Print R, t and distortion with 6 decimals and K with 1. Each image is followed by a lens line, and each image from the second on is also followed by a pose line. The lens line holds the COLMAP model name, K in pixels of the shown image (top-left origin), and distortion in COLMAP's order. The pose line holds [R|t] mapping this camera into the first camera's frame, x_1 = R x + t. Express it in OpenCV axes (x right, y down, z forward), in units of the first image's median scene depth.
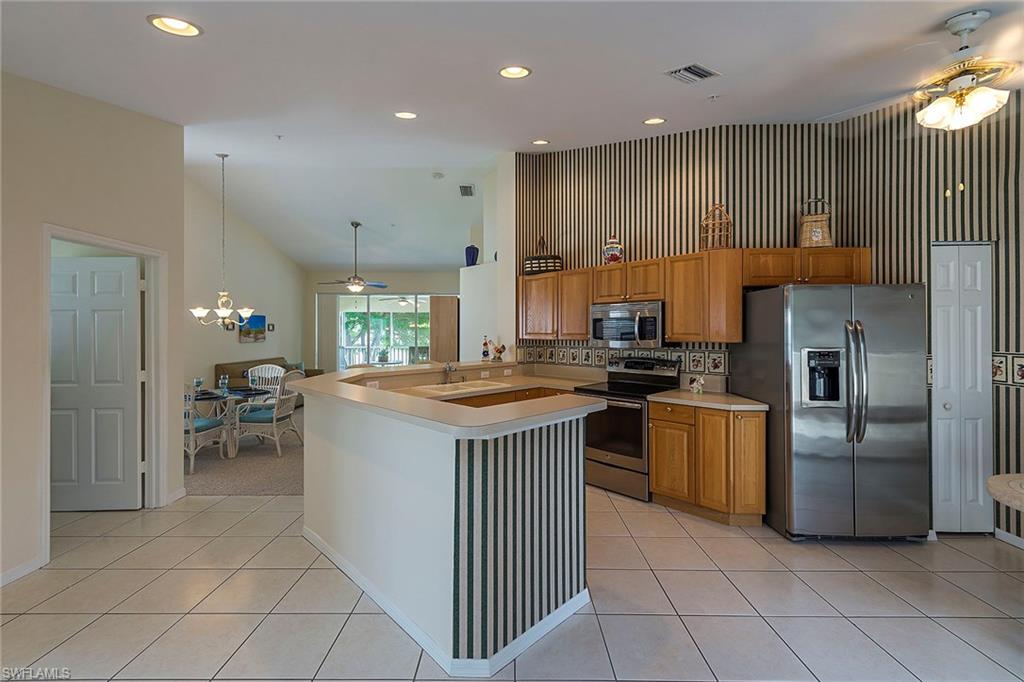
lens RADIAL K [[423.3, 0, 512.0], [0, 423.3, 341.0], [0, 0, 1]] dist [0.035626, 0.000042]
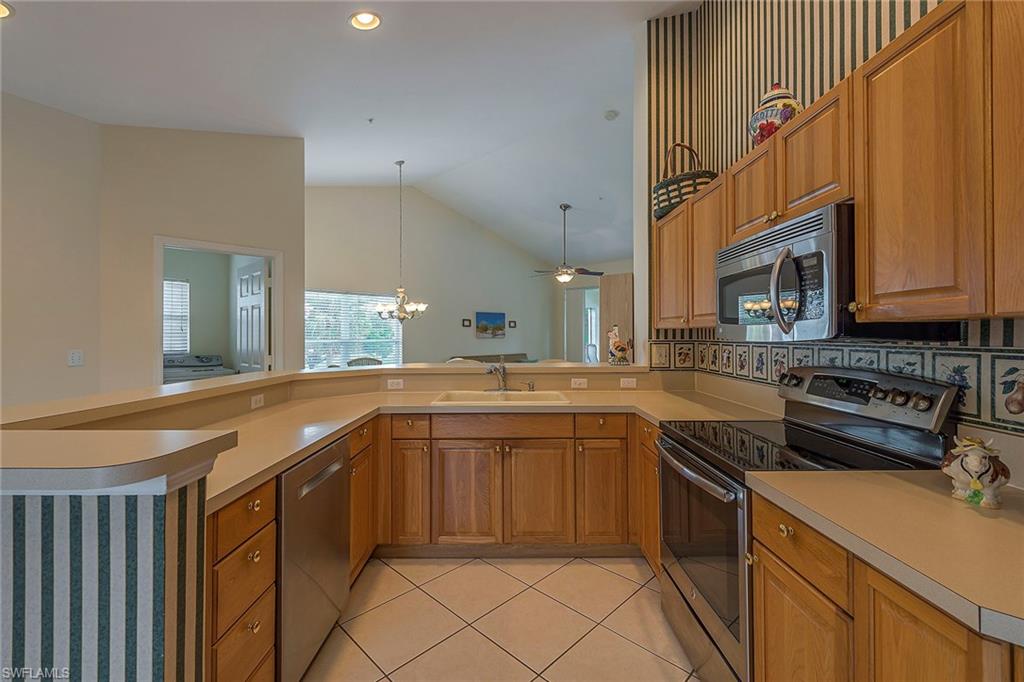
lens RADIAL K [[435.3, 0, 512.0], [0, 435.3, 341.0], [0, 0, 1]] dist [0.001908, -0.000011]
pose [[0.719057, 0.008396, -0.694900, 0.322649], [-0.010929, 0.999940, 0.000772, 0.015333], [0.694865, 0.007039, 0.719106, 0.448612]]
